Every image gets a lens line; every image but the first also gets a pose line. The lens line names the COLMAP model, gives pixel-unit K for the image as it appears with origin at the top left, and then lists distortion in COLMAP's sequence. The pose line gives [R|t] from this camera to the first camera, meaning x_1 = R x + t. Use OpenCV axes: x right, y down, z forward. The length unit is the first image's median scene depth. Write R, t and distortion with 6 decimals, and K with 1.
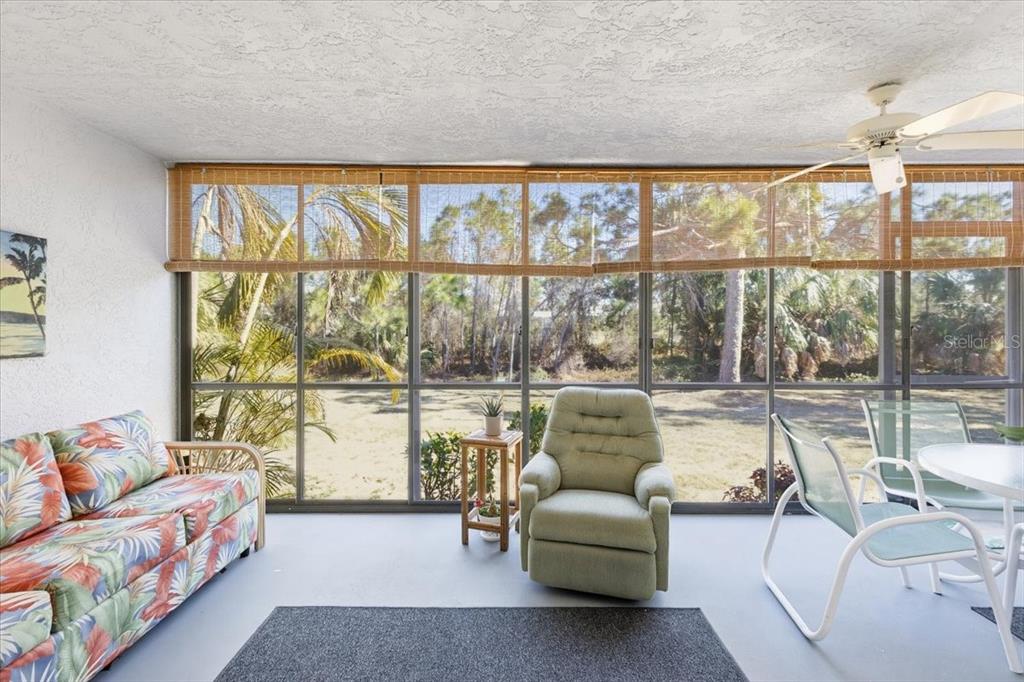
lens RADIAL K [[448.8, 0, 512.7], [0, 448.8, 327.2], [0, 0, 1]] dist [0.006591, 0.000386]
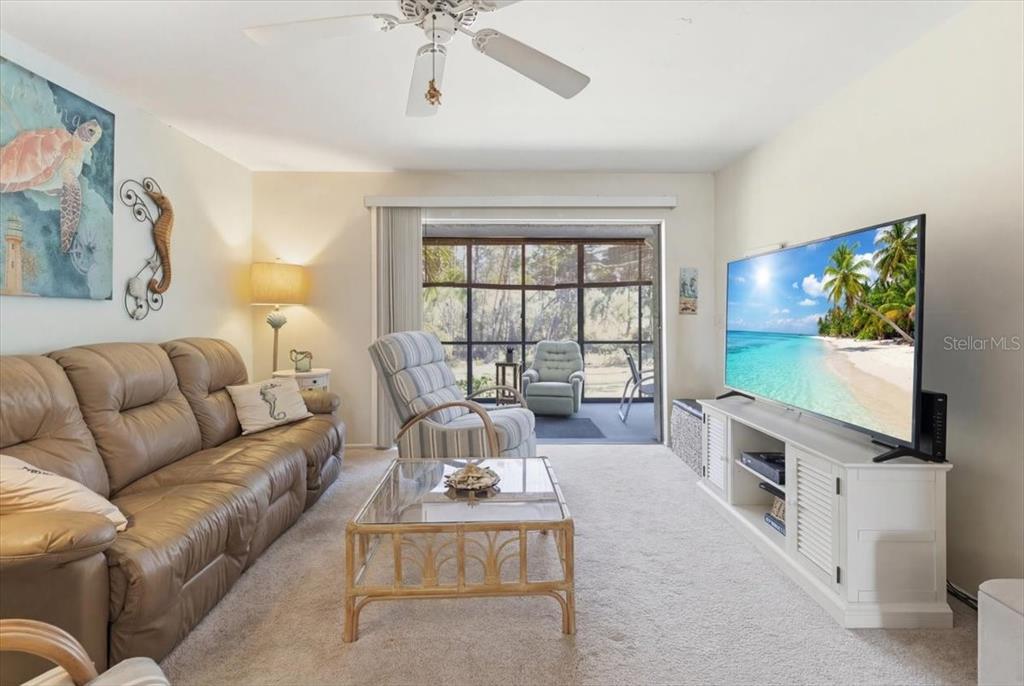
lens RADIAL K [[448.8, 0, 512.7], [0, 448.8, 329.2], [0, 0, 1]] dist [0.006591, 0.000386]
pose [[0.999806, -0.003401, 0.019409, -0.010659], [0.002907, 0.999672, 0.025457, 0.002819], [-0.019489, -0.025396, 0.999487, -0.184186]]
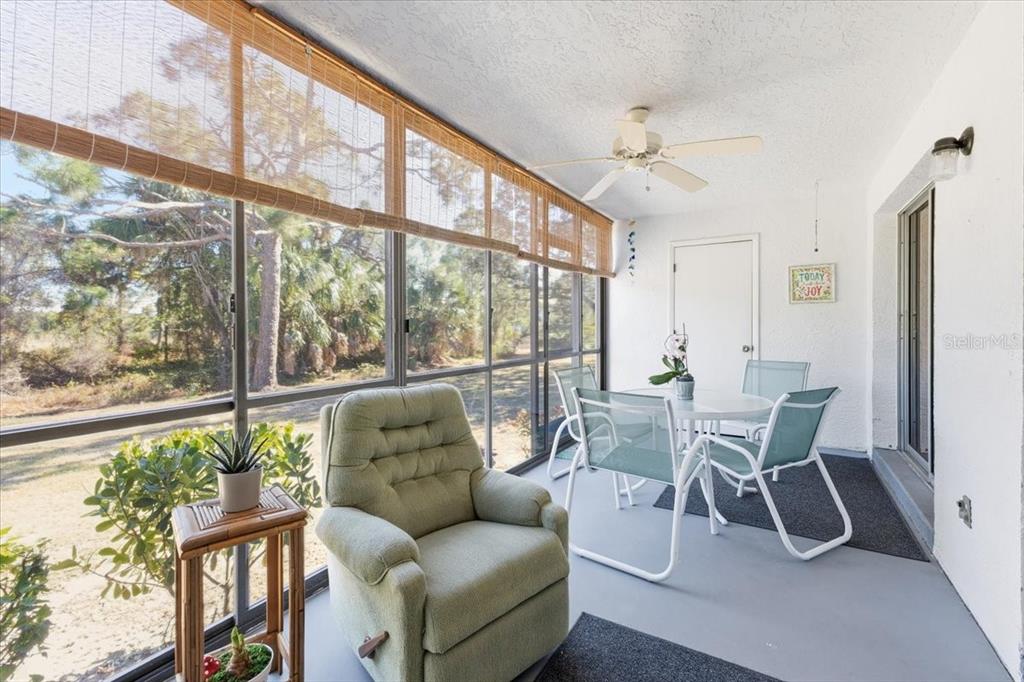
lens RADIAL K [[448.8, 0, 512.7], [0, 448.8, 327.2], [0, 0, 1]] dist [0.006591, 0.000386]
pose [[0.517238, -0.005107, 0.855826, -0.046217], [0.004242, 0.999985, 0.003403, 0.006274], [-0.855831, 0.001871, 0.517252, 0.073228]]
